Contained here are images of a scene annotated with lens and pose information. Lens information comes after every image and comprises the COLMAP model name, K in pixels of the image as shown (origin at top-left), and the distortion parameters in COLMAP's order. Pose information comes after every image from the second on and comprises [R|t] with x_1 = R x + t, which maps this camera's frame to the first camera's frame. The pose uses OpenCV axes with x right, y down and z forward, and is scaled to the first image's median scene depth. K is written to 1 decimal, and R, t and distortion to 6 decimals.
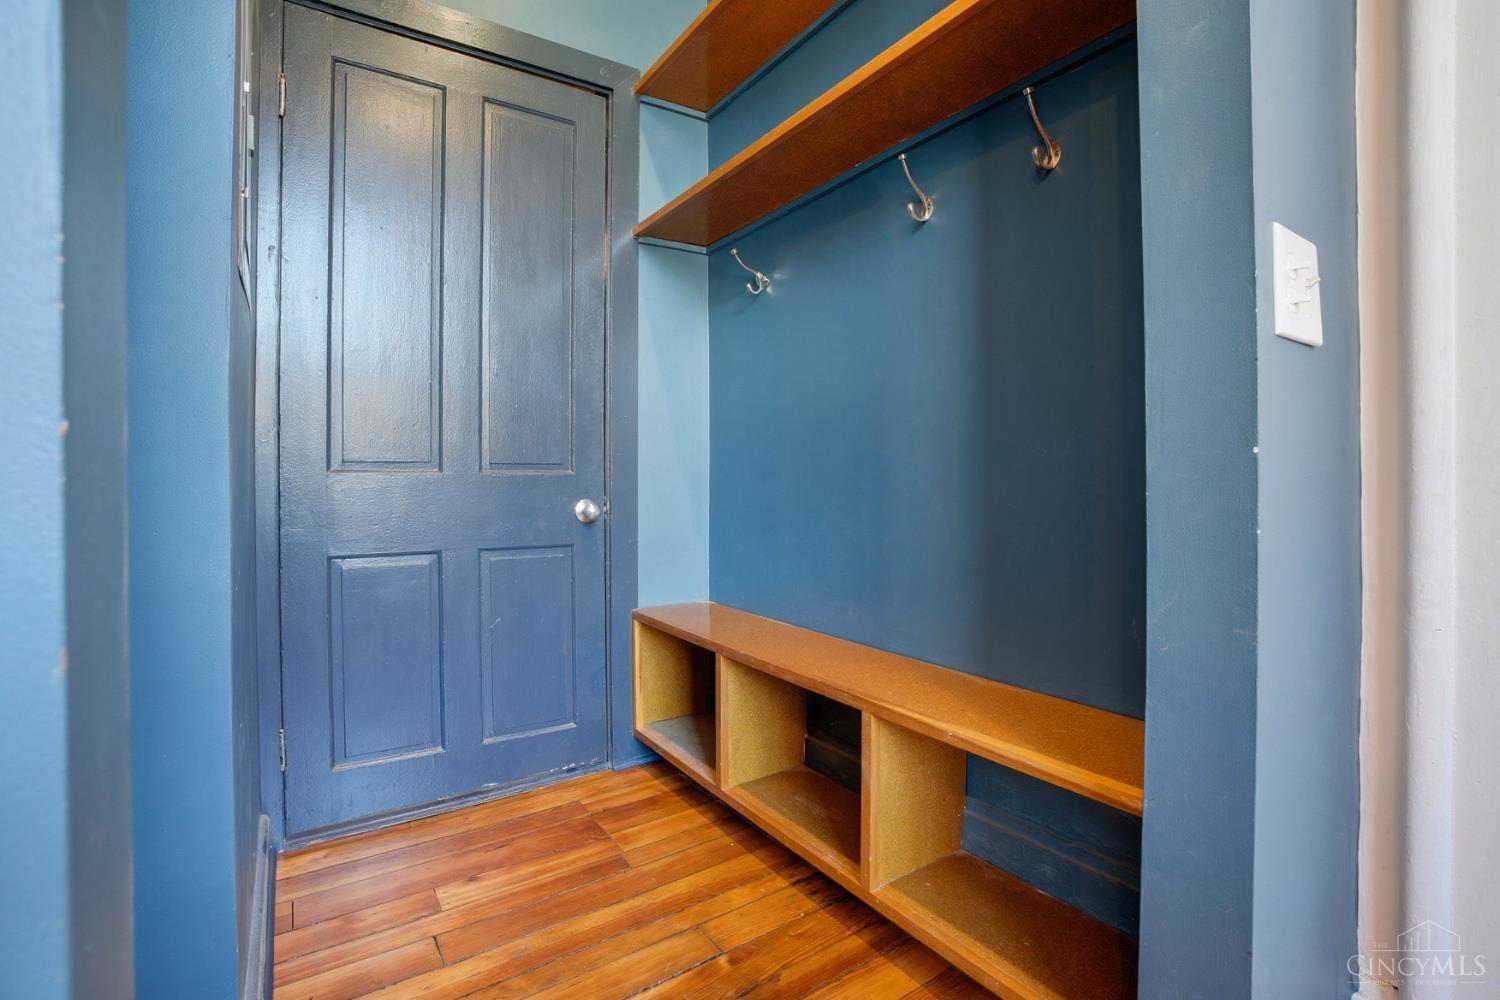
lens RADIAL K [[716.5, 0, 748.8], [0, 716.5, 489.6], [0, 0, 1]] dist [-0.067326, 0.016472]
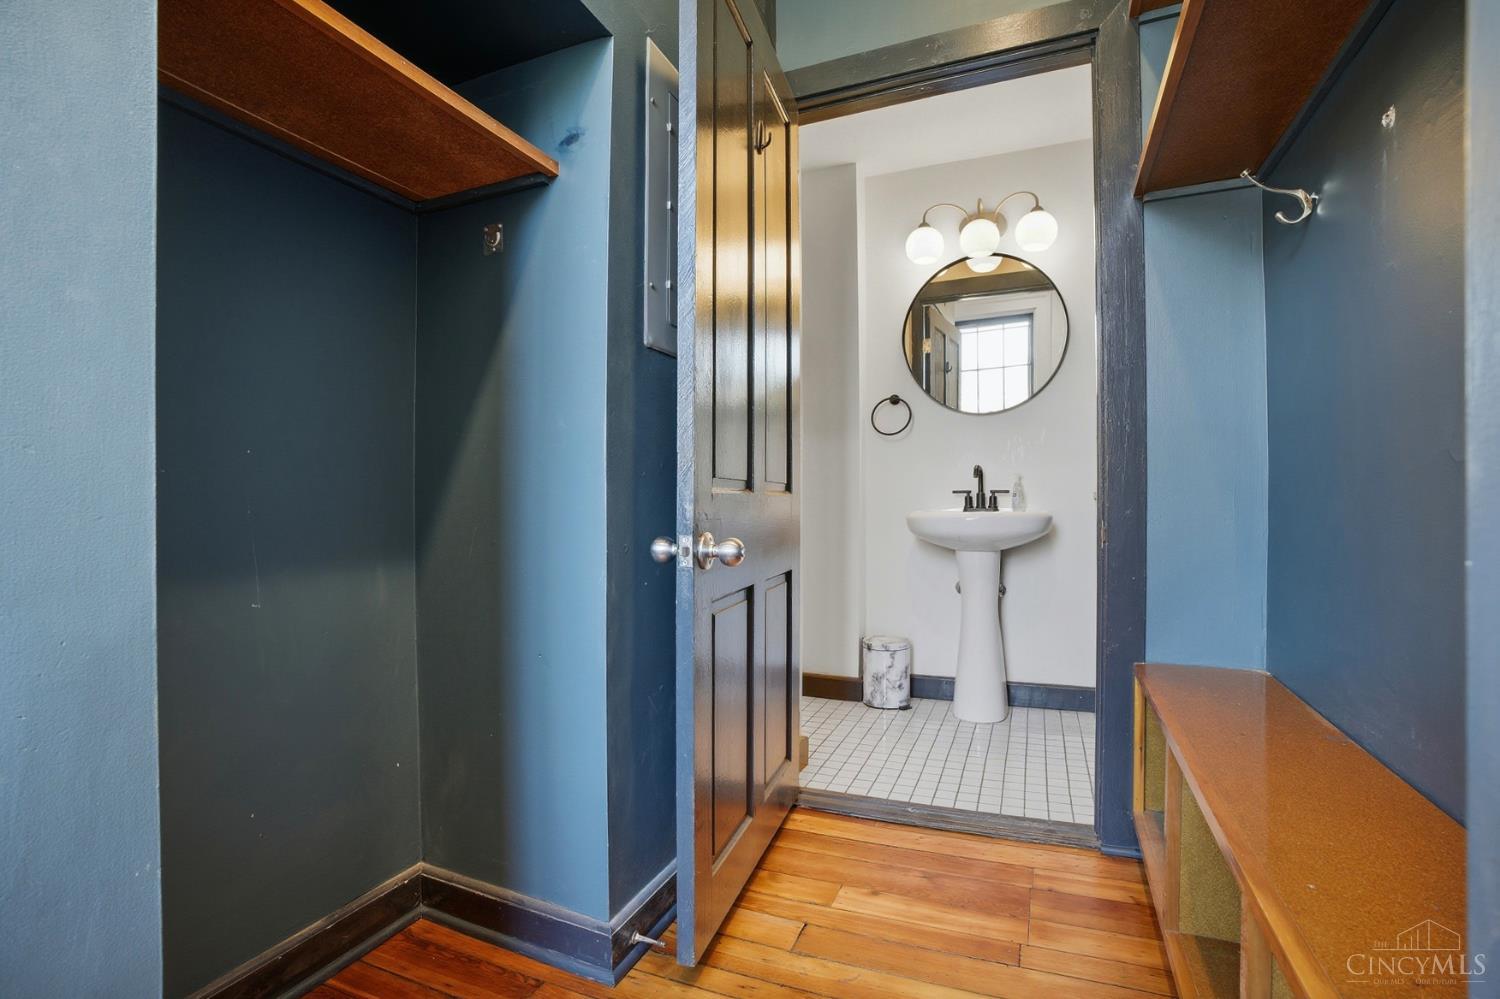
lens RADIAL K [[711.2, 0, 731.5], [0, 711.2, 497.4], [0, 0, 1]] dist [-0.040915, 0.000014]
pose [[0.536281, 0.003526, -0.844032, 0.303957], [-0.010897, 0.999937, -0.002746, -0.010354], [0.843969, 0.010670, 0.536286, 0.233716]]
